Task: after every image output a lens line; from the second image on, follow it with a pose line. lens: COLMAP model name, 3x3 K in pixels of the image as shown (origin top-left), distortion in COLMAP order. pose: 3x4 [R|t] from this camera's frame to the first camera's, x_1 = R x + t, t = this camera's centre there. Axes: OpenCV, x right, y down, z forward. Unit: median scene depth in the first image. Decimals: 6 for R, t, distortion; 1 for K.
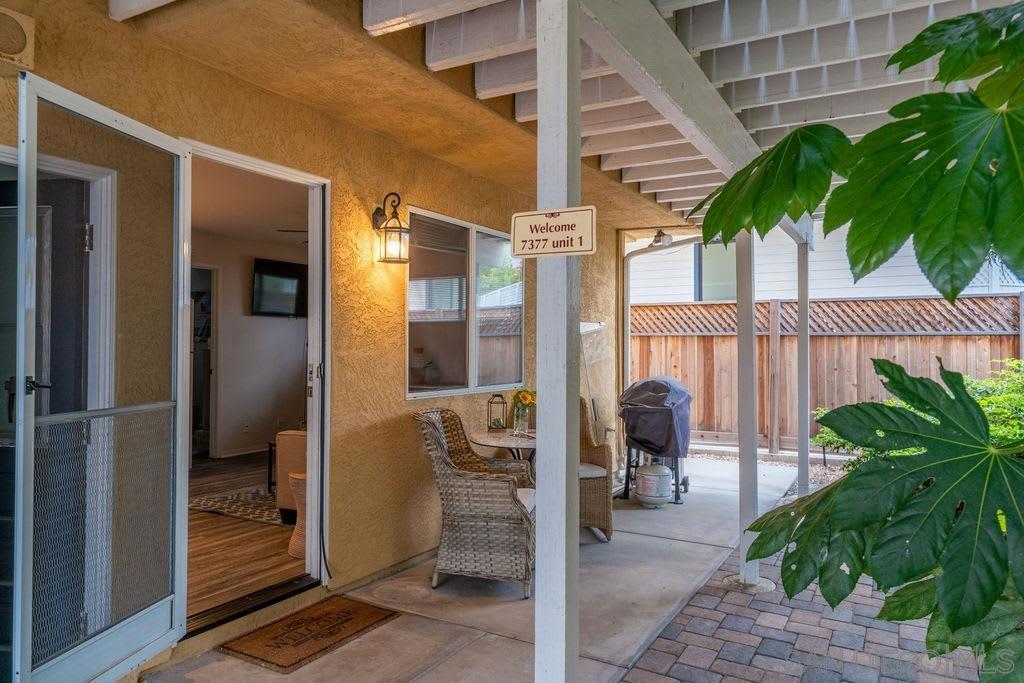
lens RADIAL K [[690.0, 0, 510.4], [0, 690.0, 332.8], [0, 0, 1]] dist [0.017940, 0.001274]
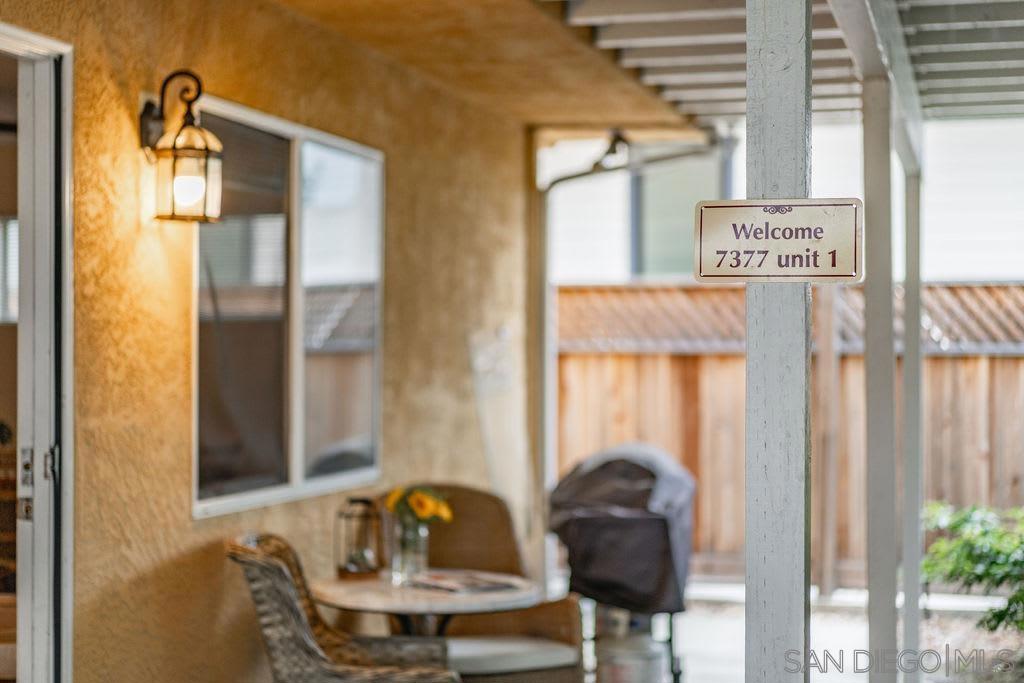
lens RADIAL K [[1650.4, 0, 513.2], [0, 1650.4, 347.5], [0, 0, 1]] dist [-0.009784, 0.000000]
pose [[0.970908, -0.000902, 0.239450, -0.221875], [-0.002824, 0.999880, 0.015218, -0.035990], [-0.239435, -0.015451, 0.970789, -0.124328]]
